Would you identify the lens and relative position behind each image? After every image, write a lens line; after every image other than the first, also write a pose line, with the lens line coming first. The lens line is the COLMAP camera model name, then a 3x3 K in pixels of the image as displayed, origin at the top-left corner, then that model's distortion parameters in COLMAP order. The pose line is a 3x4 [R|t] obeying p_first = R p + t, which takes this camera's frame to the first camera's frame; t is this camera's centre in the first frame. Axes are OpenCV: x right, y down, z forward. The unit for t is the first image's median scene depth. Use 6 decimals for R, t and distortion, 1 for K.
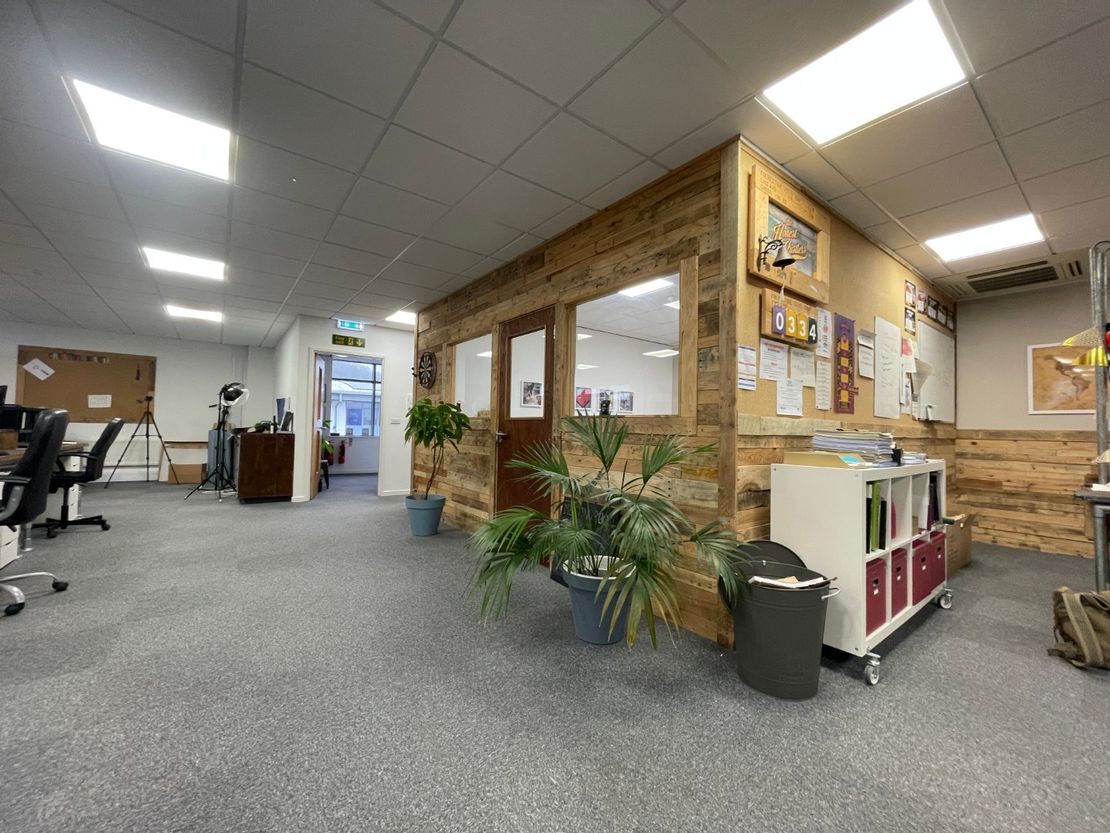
lens RADIAL K [[448.7, 0, 555.0], [0, 448.7, 416.5], [0, 0, 1]] dist [-0.000528, -0.000064]
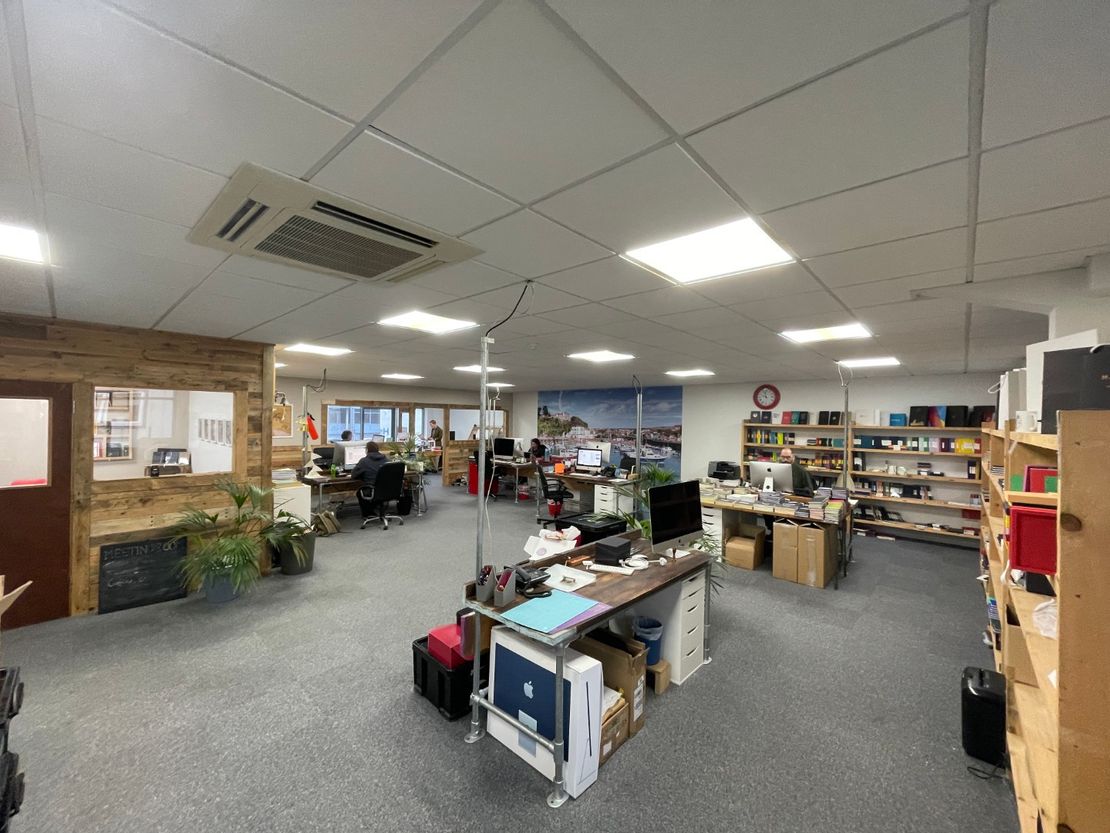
lens RADIAL K [[448.7, 0, 555.0], [0, 448.7, 416.5], [0, 0, 1]] dist [-0.000528, -0.000064]
pose [[-0.187450, -0.018836, 0.982093, -1.533503], [-0.048985, 0.998751, 0.009806, -0.271717], [-0.981052, -0.046270, -0.188139, 0.030277]]
